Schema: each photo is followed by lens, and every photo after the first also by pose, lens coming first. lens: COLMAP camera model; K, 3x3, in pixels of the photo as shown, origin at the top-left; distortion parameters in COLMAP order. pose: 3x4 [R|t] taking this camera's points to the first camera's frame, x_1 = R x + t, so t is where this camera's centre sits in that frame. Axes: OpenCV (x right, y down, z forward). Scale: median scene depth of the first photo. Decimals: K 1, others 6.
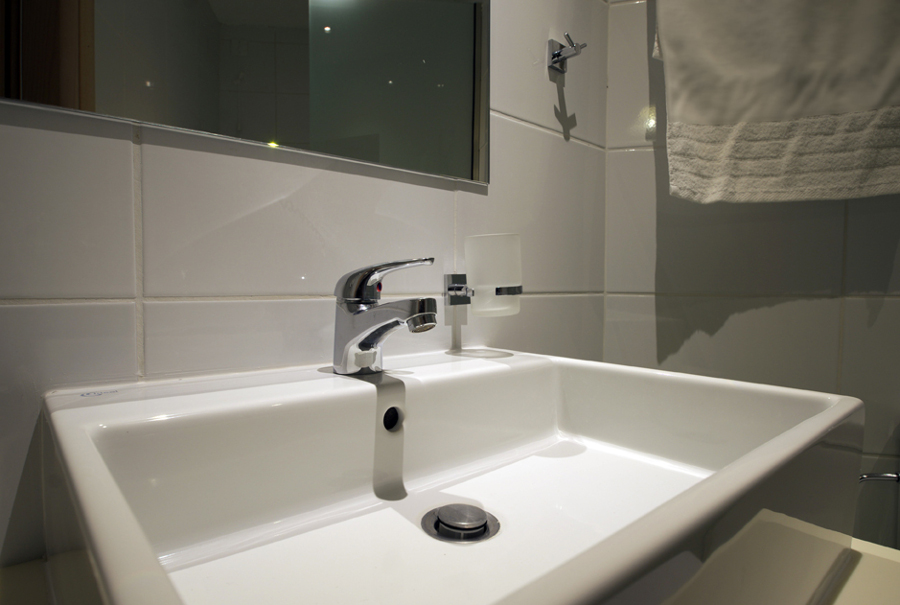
lens RADIAL K [[494.7, 0, 447.4], [0, 494.7, 299.4], [0, 0, 1]] dist [-0.022754, -0.000812]
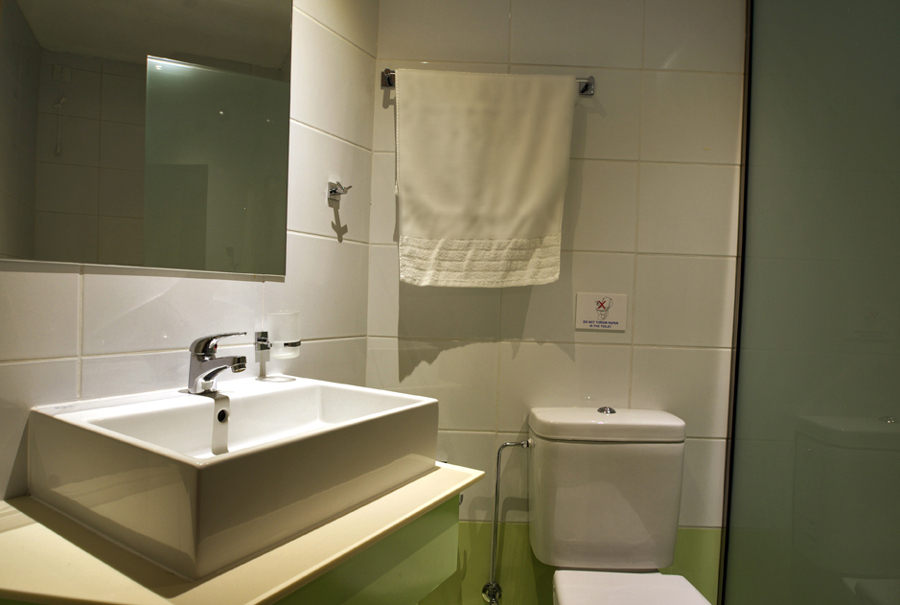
lens RADIAL K [[542.7, 0, 434.2], [0, 542.7, 303.3], [0, 0, 1]] dist [-0.018269, 0.001260]
pose [[0.962102, 0.018127, 0.272087, 0.068753], [-0.017244, 0.999835, -0.005635, -0.134626], [-0.272144, 0.000730, 0.962256, -0.840302]]
